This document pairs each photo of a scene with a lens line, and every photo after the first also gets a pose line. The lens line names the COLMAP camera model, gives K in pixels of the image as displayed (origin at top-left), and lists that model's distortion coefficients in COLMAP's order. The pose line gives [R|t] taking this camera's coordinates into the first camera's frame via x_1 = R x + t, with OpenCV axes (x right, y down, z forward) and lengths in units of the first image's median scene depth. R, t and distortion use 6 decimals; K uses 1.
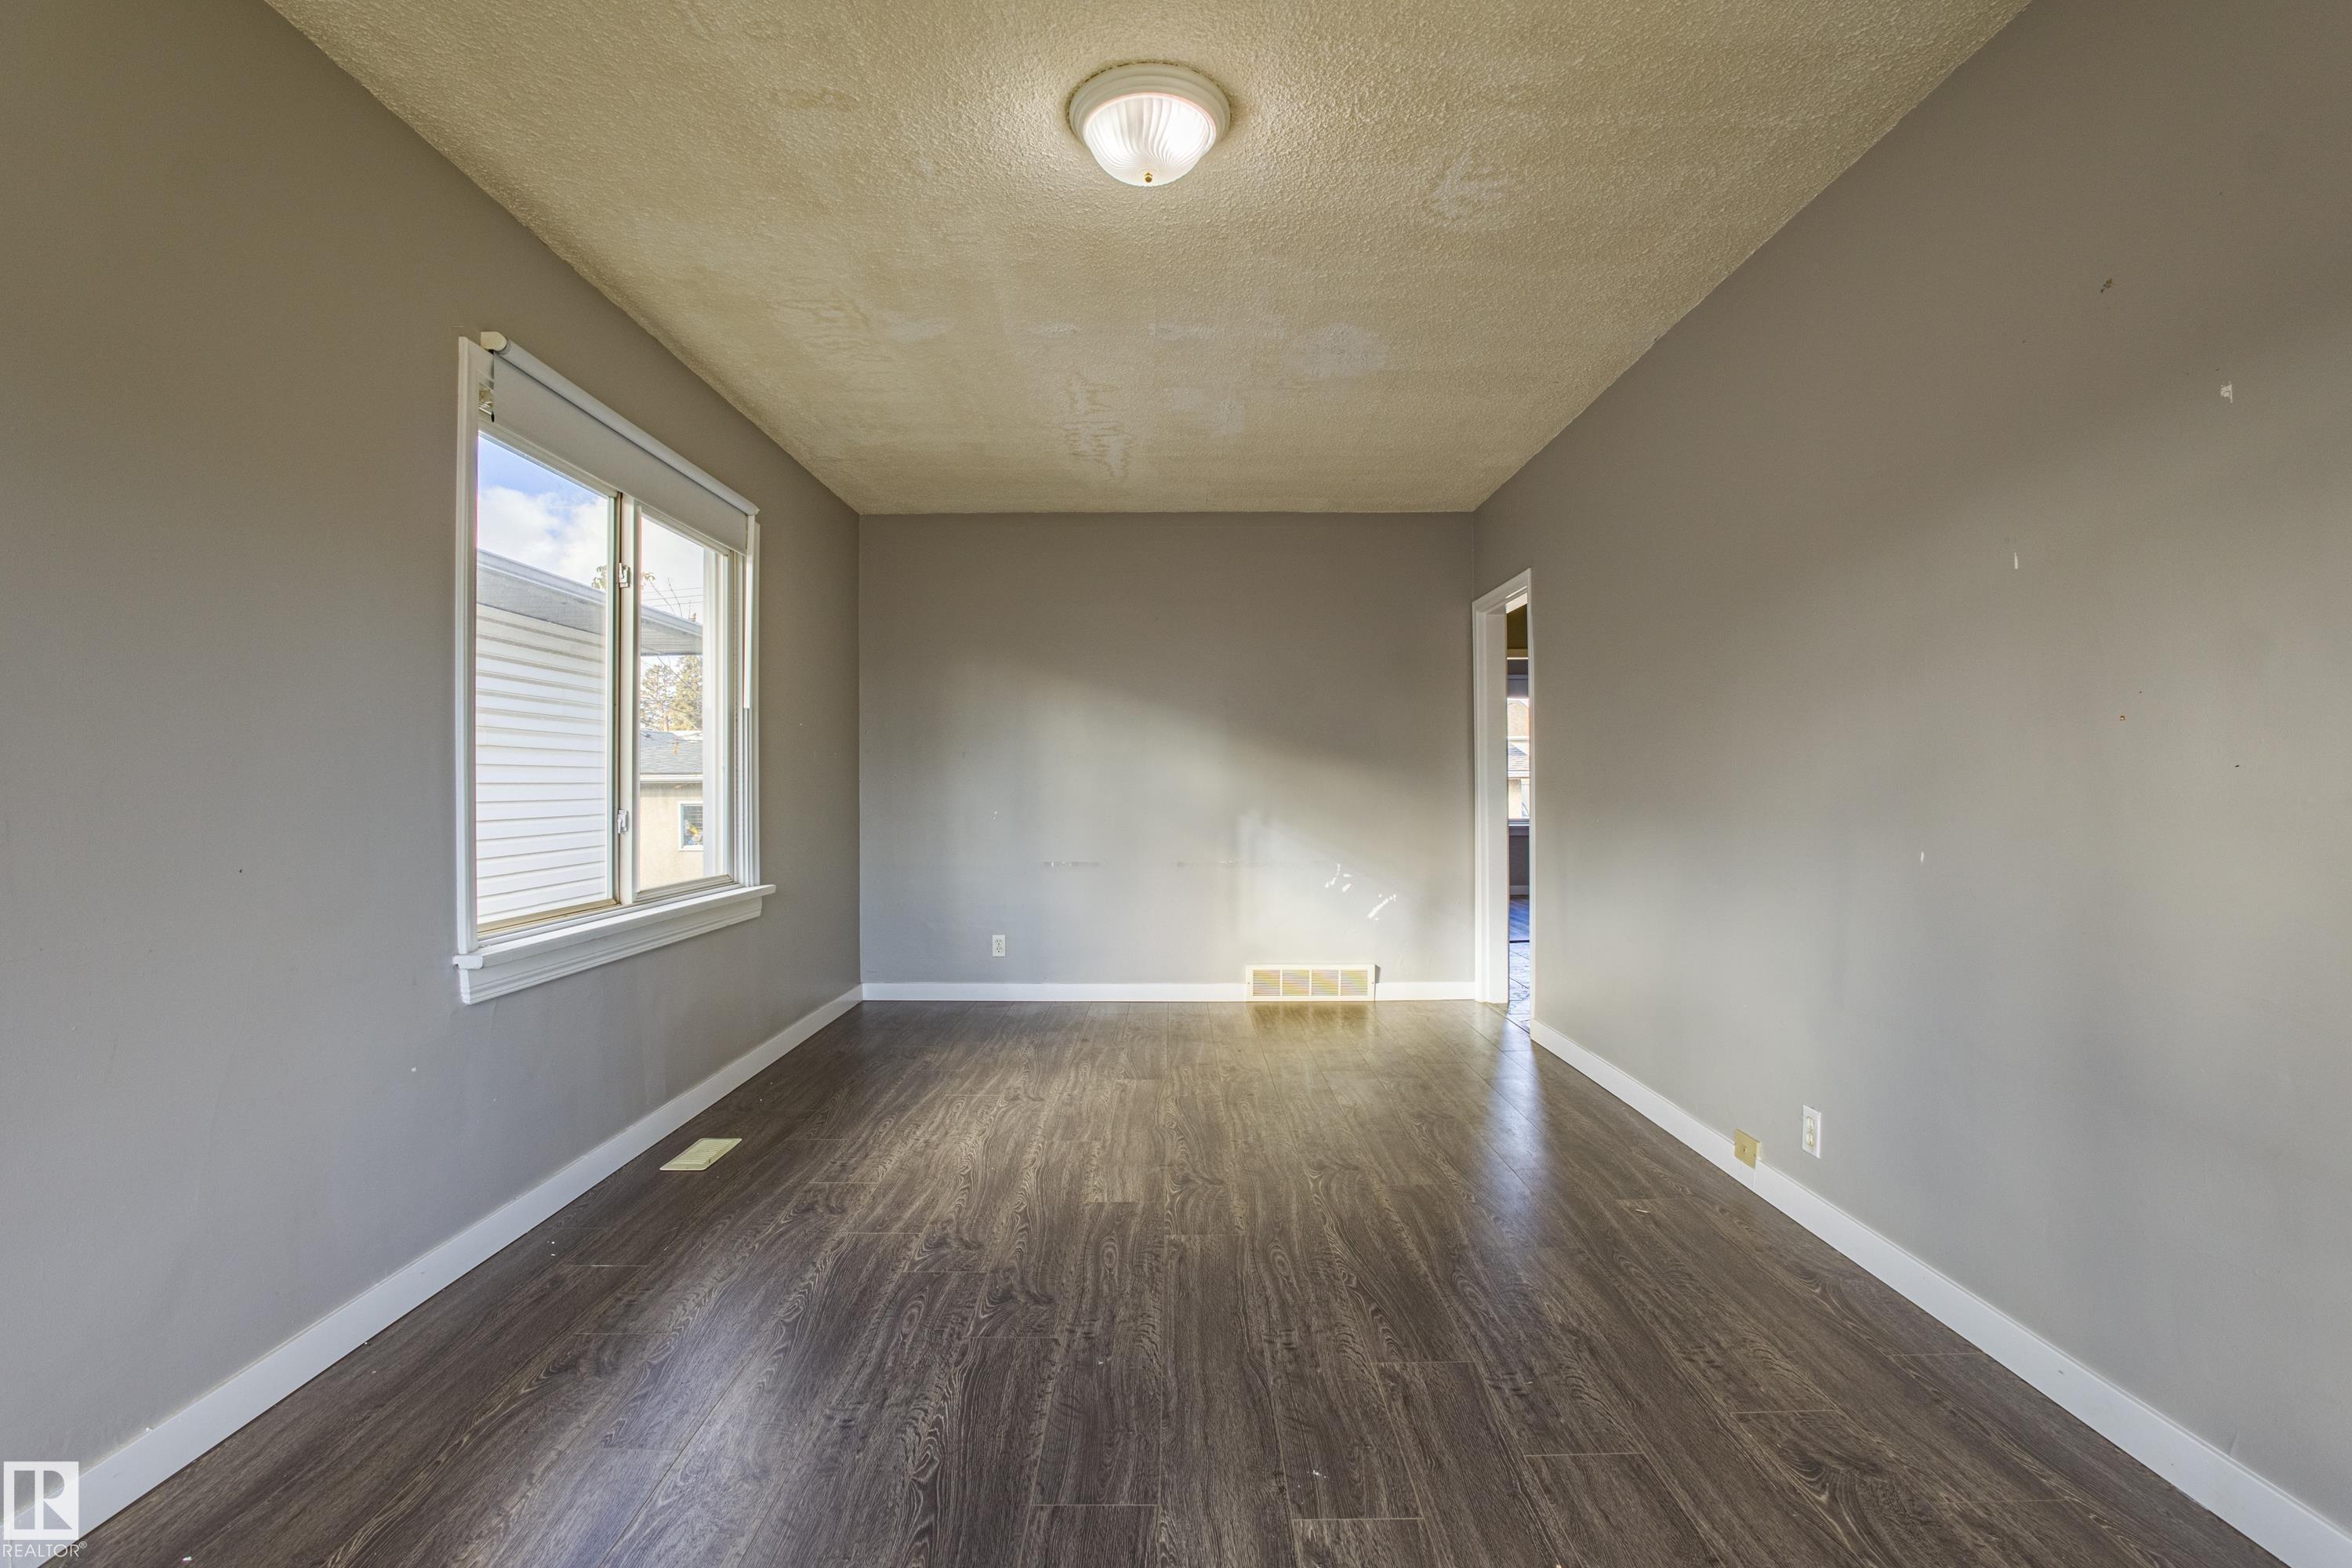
lens RADIAL K [[1077.6, 0, 1176.0], [0, 1077.6, 784.0], [0, 0, 1]] dist [-0.062146, 0.021625]
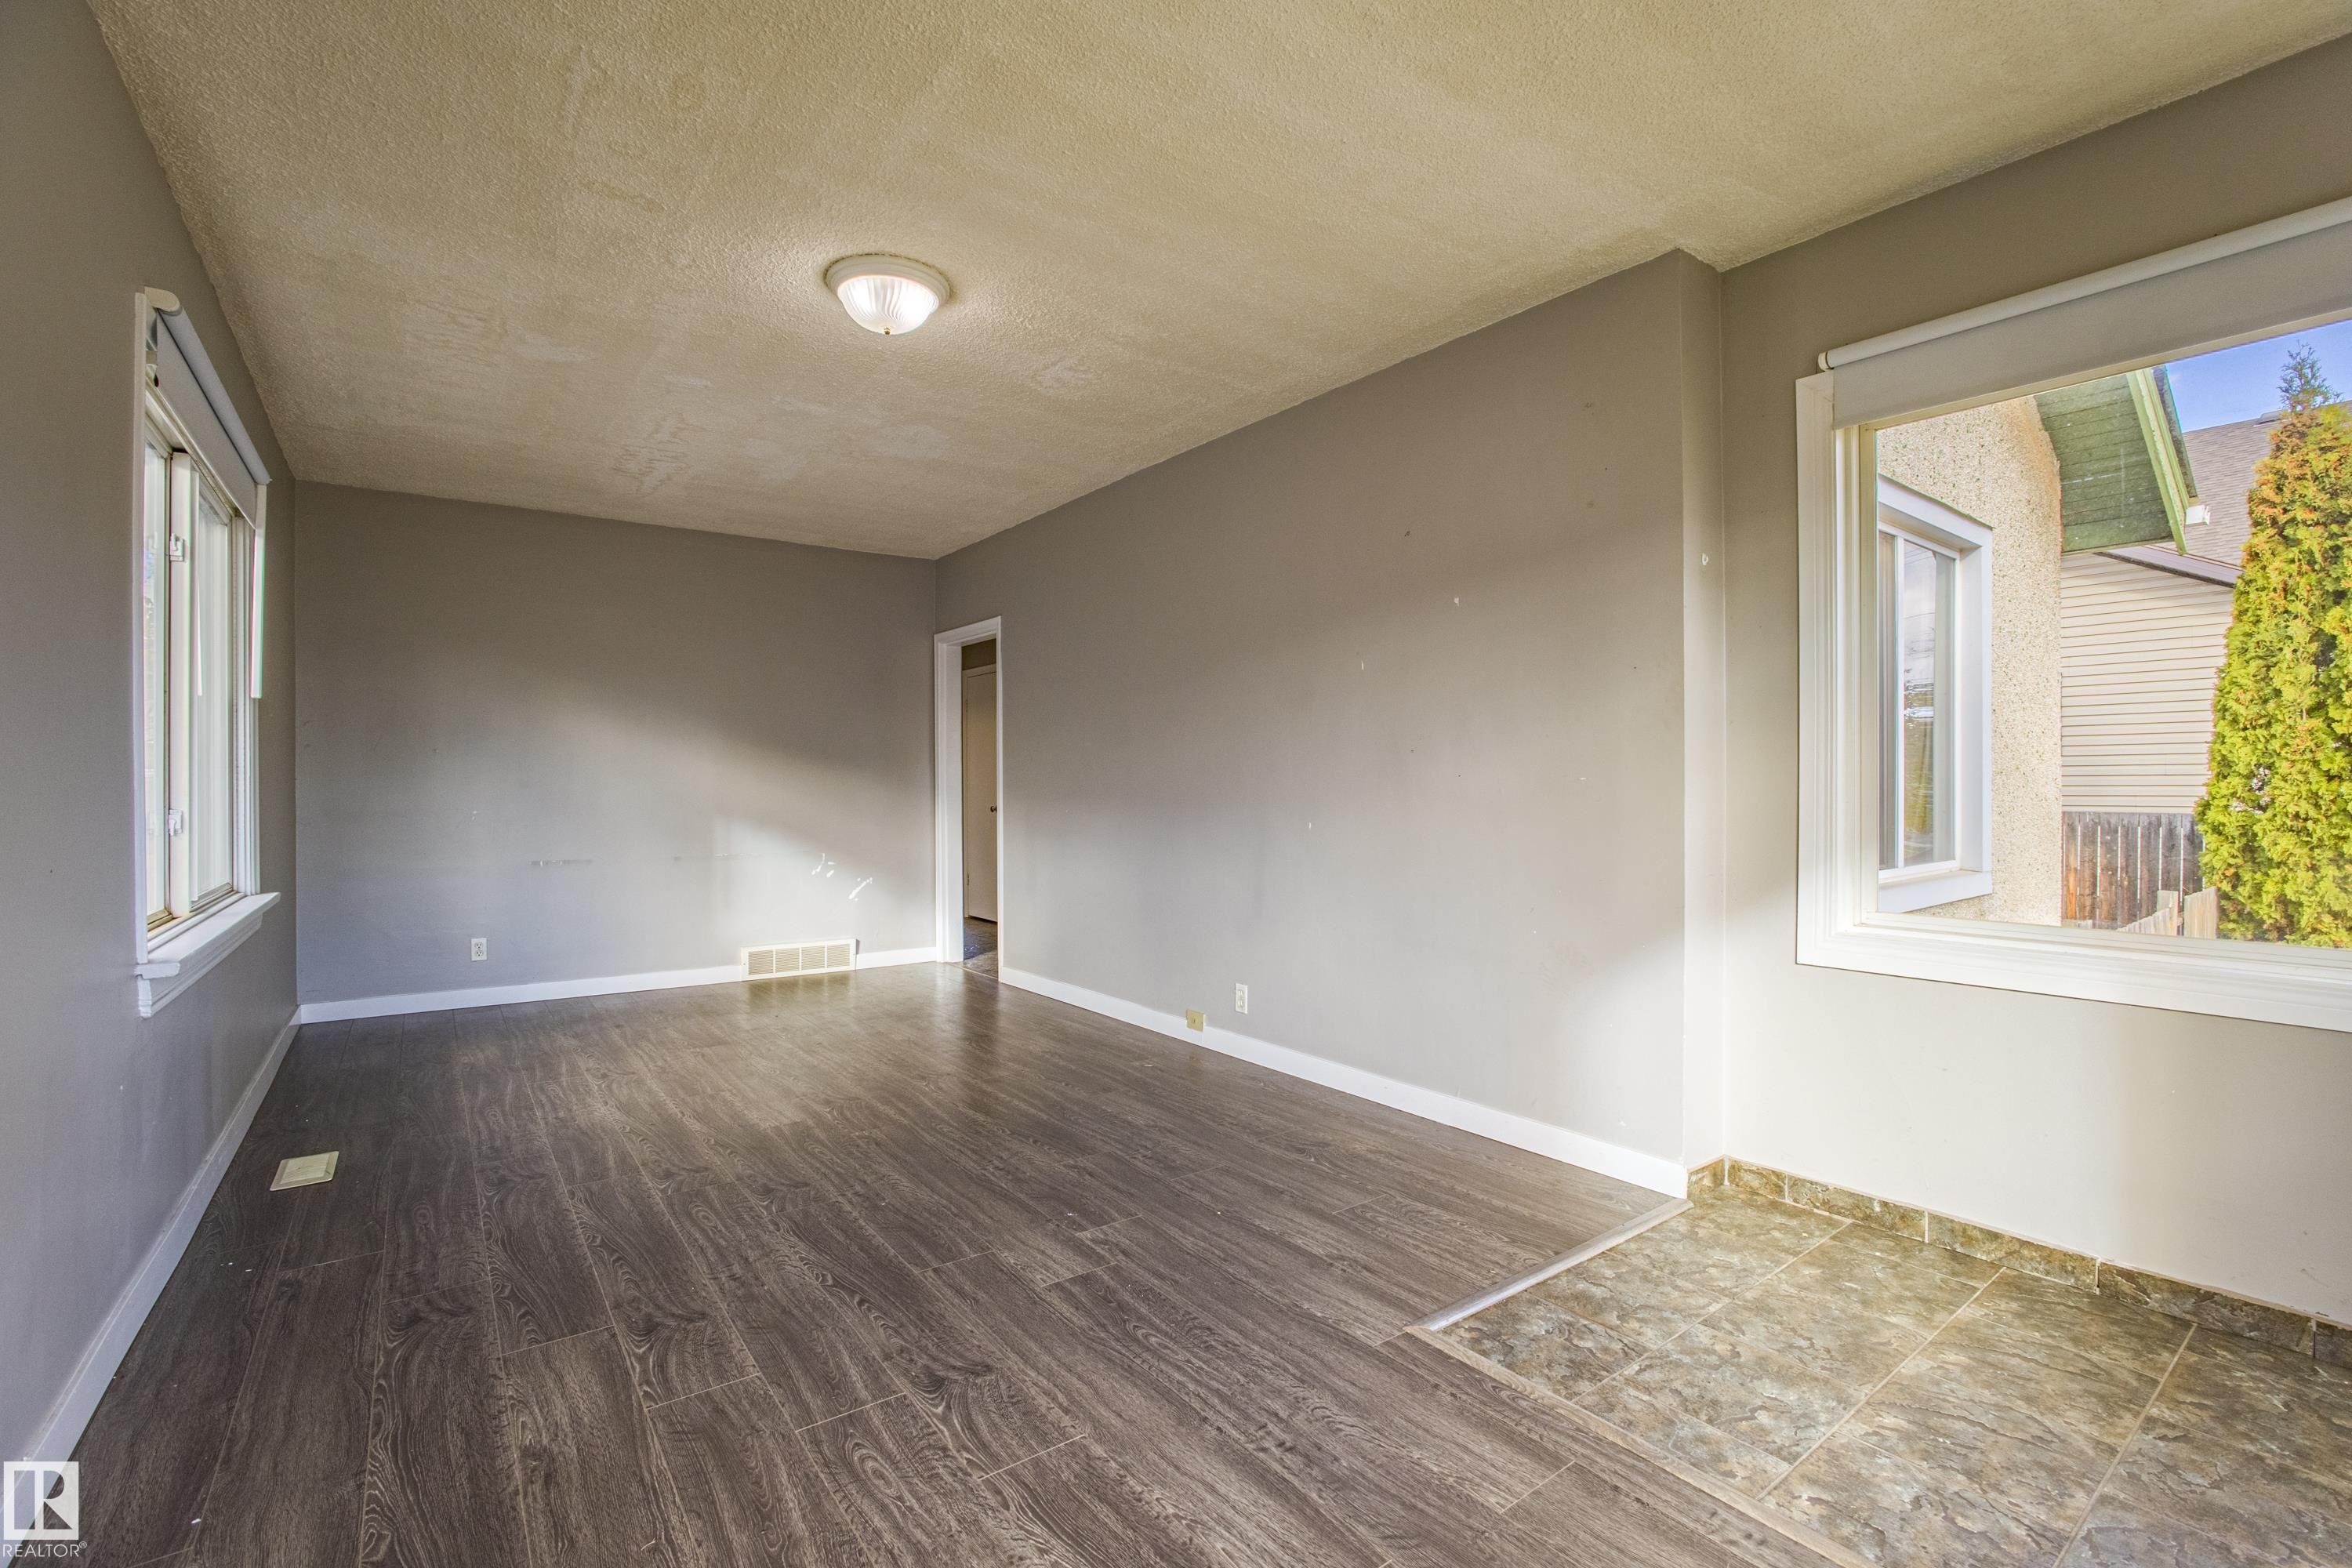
lens RADIAL K [[1024.0, 0, 1173.6], [0, 1024.0, 789.2], [0, 0, 1]] dist [-0.057915, 0.021515]
pose [[0.807256, 0.000649, 0.590201, -0.355007], [-0.002971, 0.999991, 0.002963, 0.002529], [-0.590194, -0.004145, 0.807251, -0.181658]]
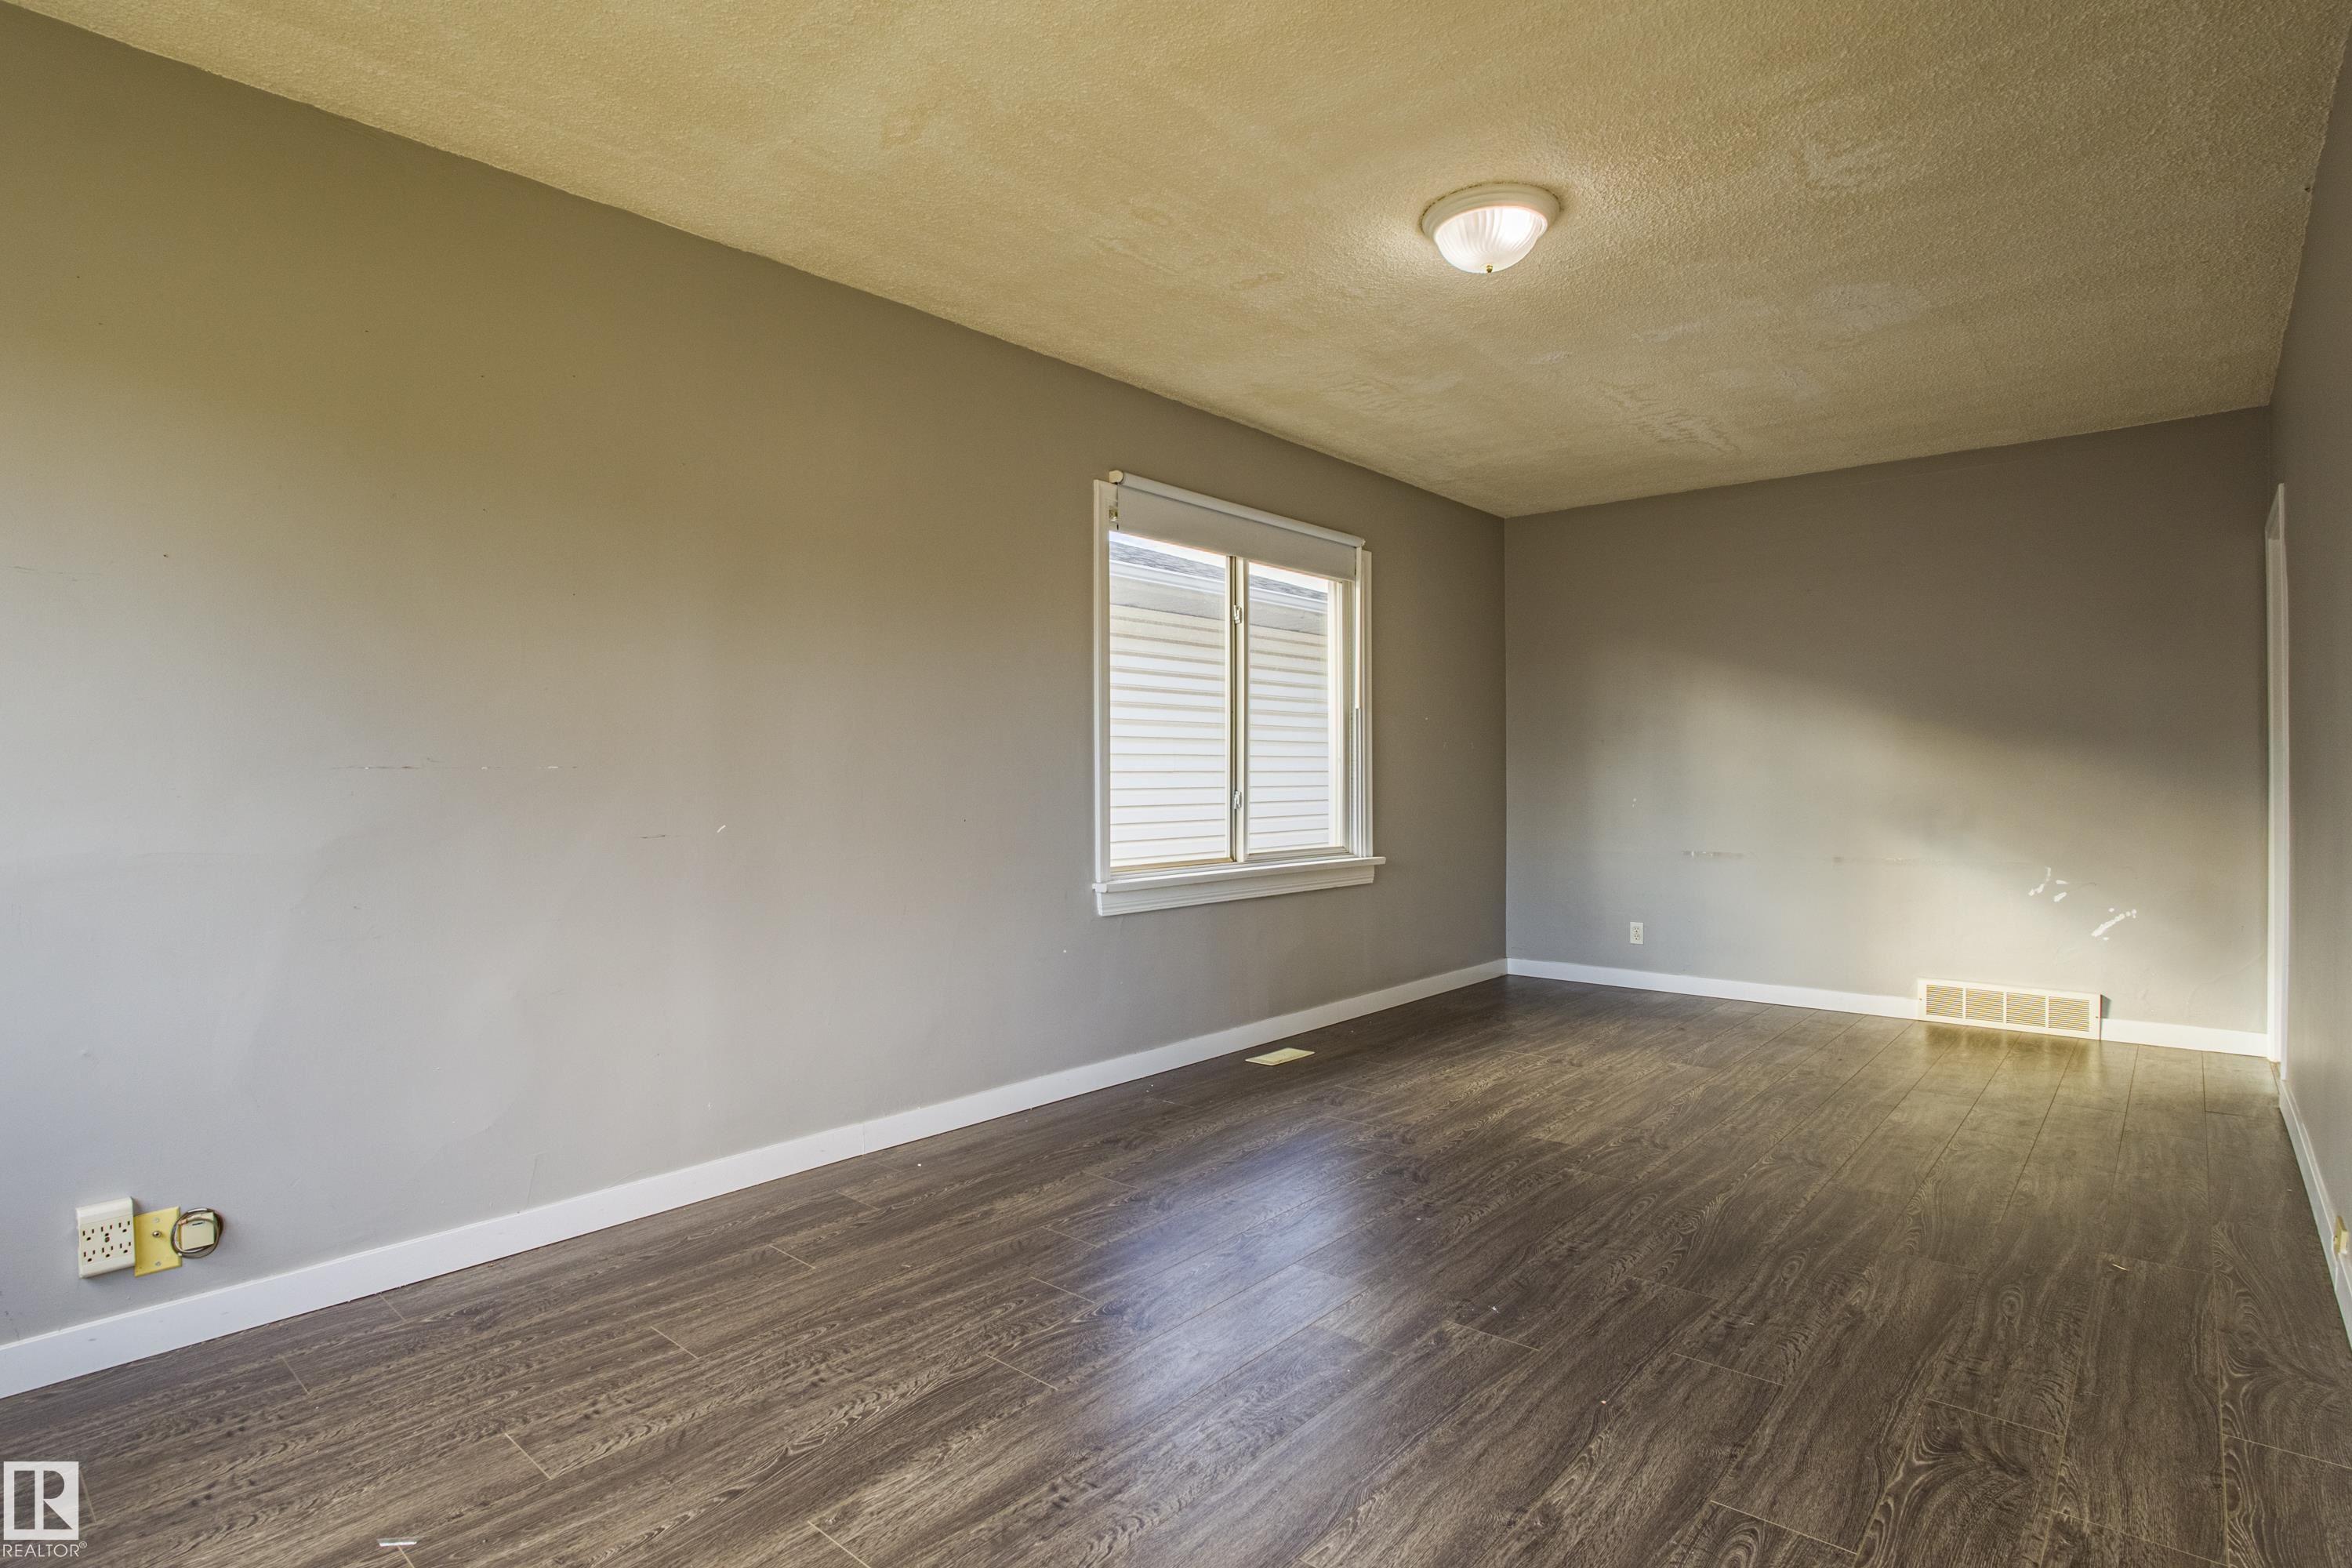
lens RADIAL K [[1181.0, 0, 1198.5], [0, 1181.0, 780.1], [0, 0, 1]] dist [-0.061245, 0.023978]
pose [[0.762183, 0.002314, -0.647357, 0.423774], [0.002197, 0.999979, 0.006161, 0.001464], [0.647358, -0.006118, 0.762162, -0.168705]]
